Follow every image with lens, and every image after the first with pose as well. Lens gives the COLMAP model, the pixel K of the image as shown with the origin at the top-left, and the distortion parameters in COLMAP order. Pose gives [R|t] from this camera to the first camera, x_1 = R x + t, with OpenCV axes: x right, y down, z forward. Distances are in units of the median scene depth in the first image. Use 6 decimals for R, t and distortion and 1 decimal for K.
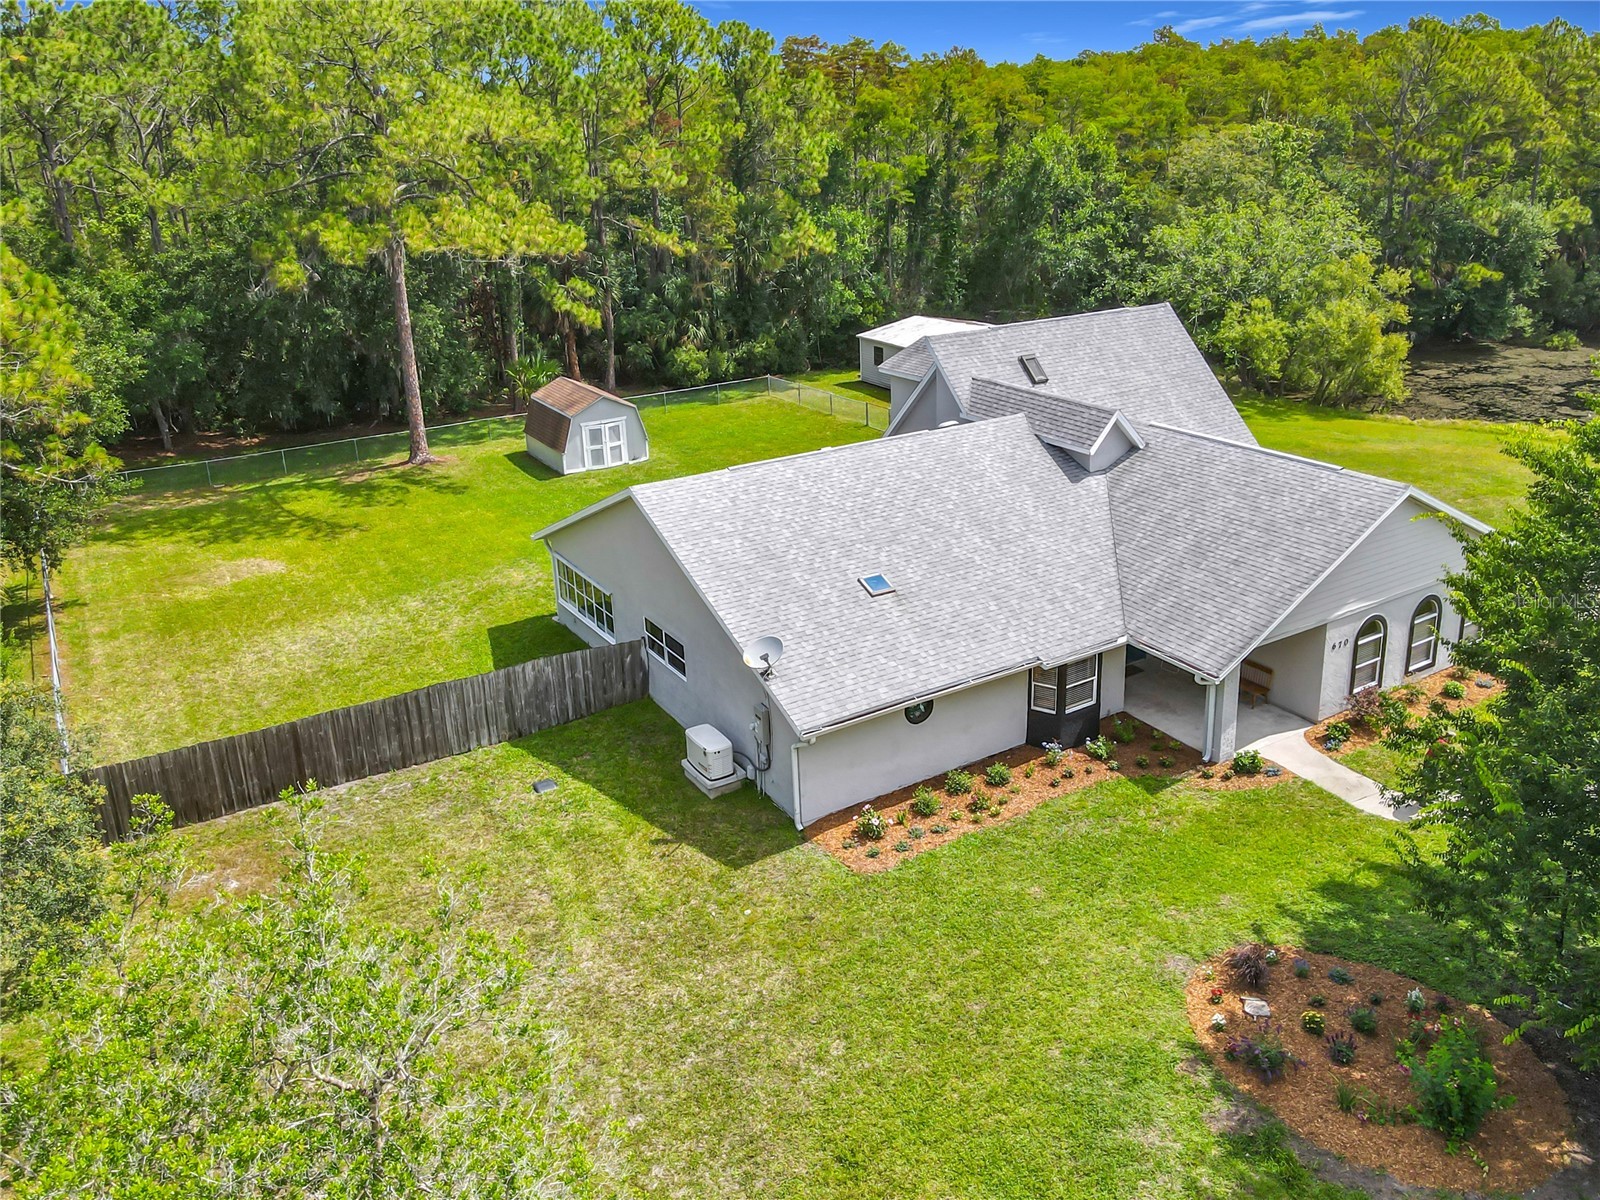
lens RADIAL K [[1229.3, 0, 818.7], [0, 1229.3, 523.1], [0, 0, 1]] dist [-0.034101, 0.112257]
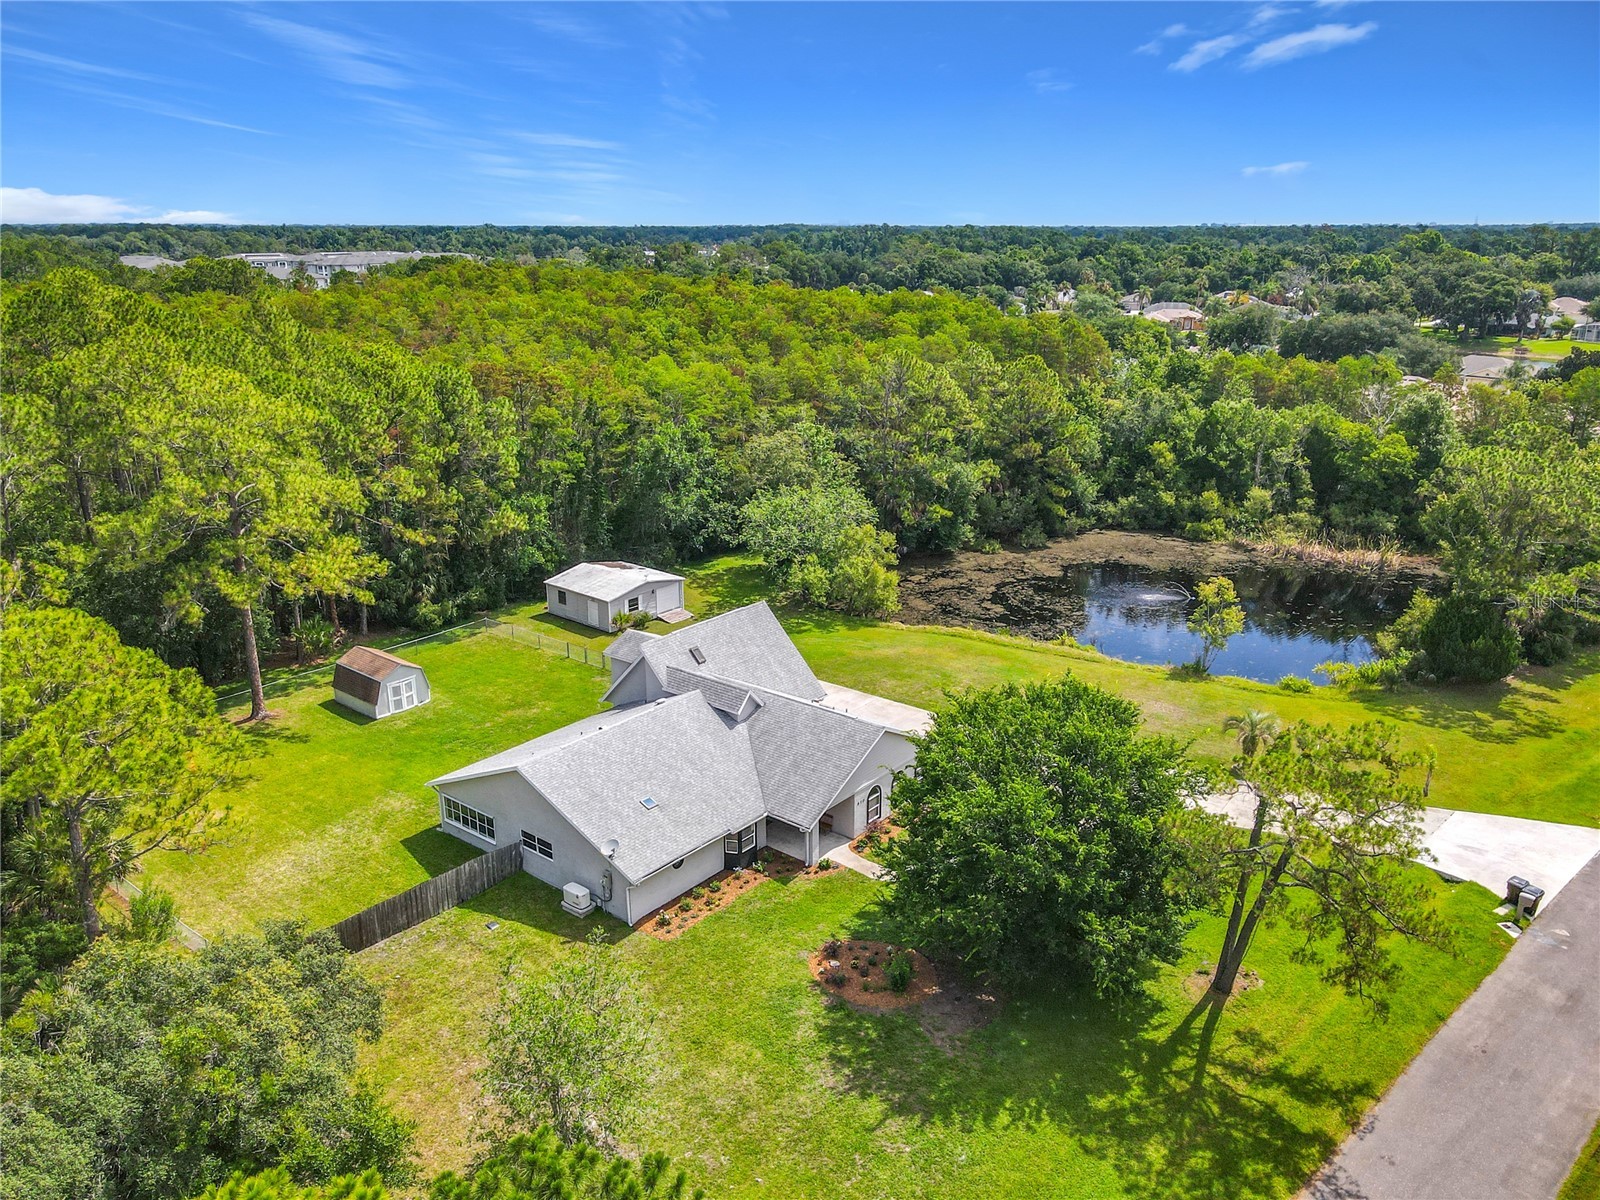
lens RADIAL K [[1174.0, 0, 821.2], [0, 1174.0, 617.2], [0, 0, 1]] dist [0.007253, 0.004281]
pose [[0.937633, -0.069158, 0.340679, -0.273465], [0.069293, 0.997527, 0.011788, -0.216492], [-0.340651, 0.012554, 0.940106, -0.783743]]
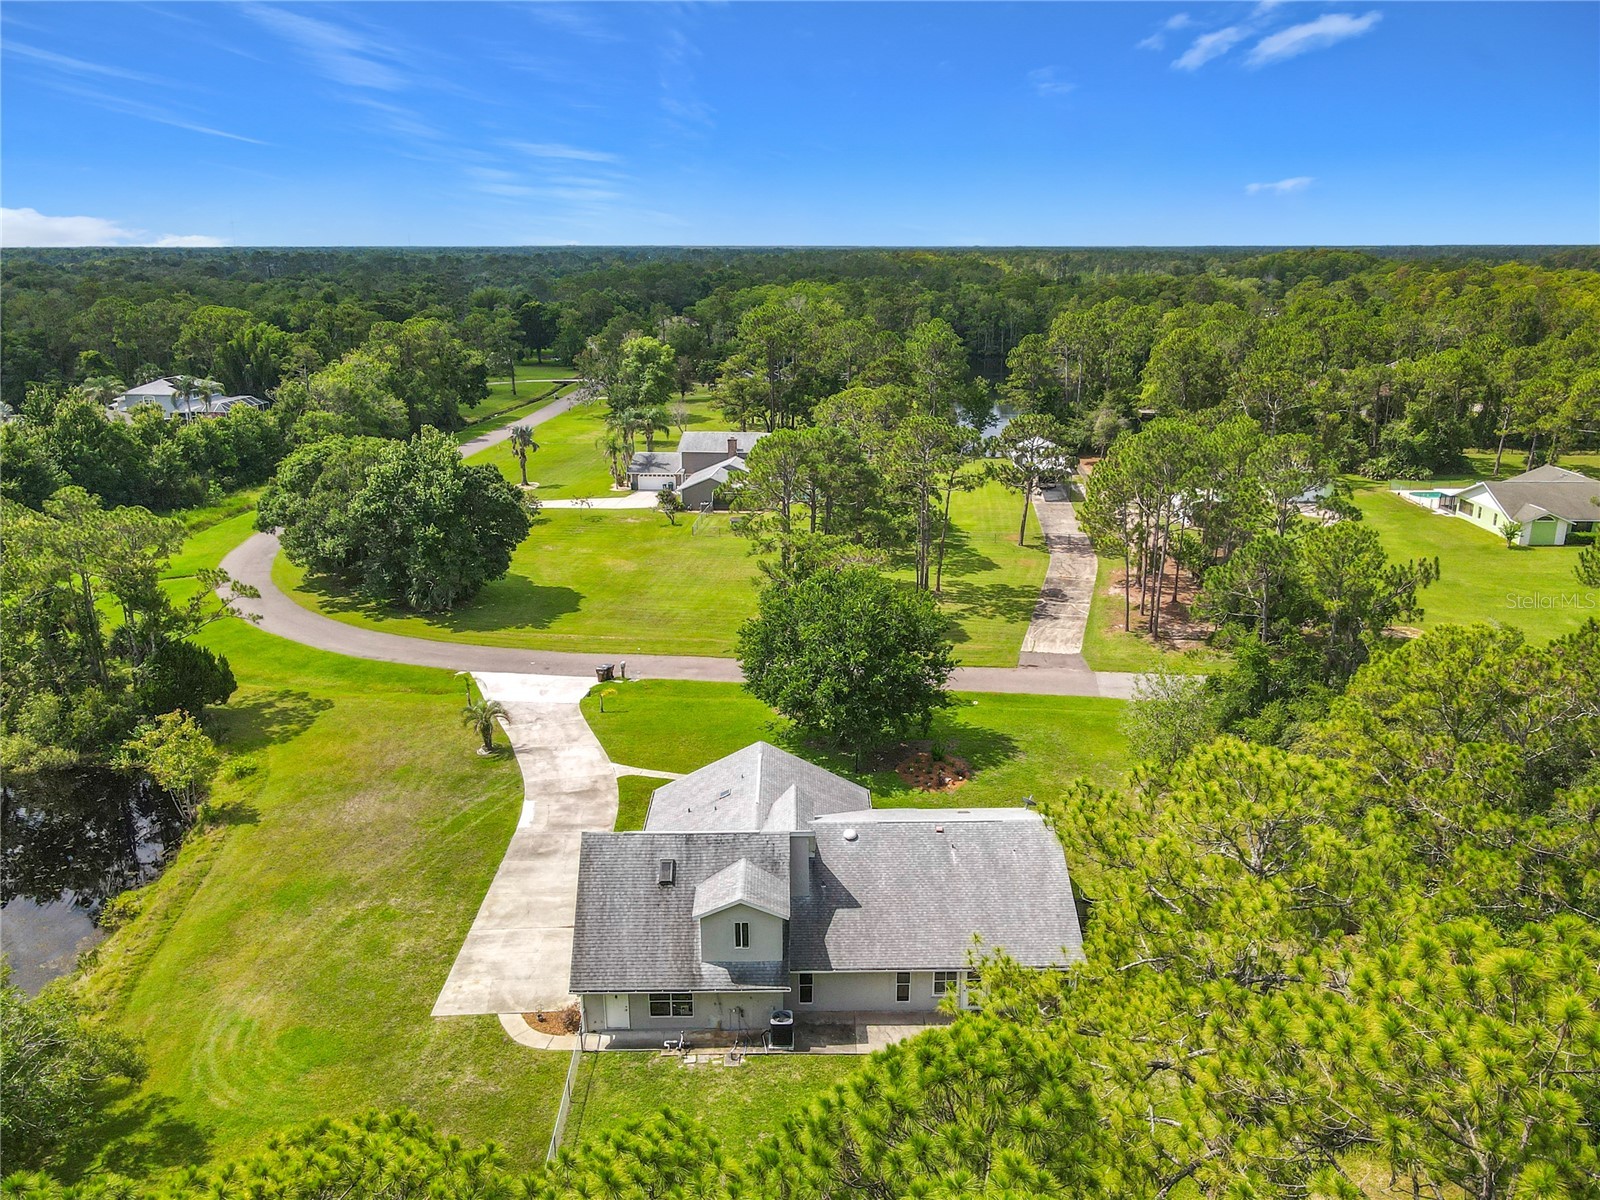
lens RADIAL K [[1209.1, 0, 803.6], [0, 1209.1, 630.0], [0, 0, 1]] dist [-0.056189, 0.173221]
pose [[-0.856811, -0.113530, 0.502976, -0.653132], [0.198528, 0.827626, 0.524998, -1.206543], [-0.475879, 0.549679, -0.686580, 2.024018]]
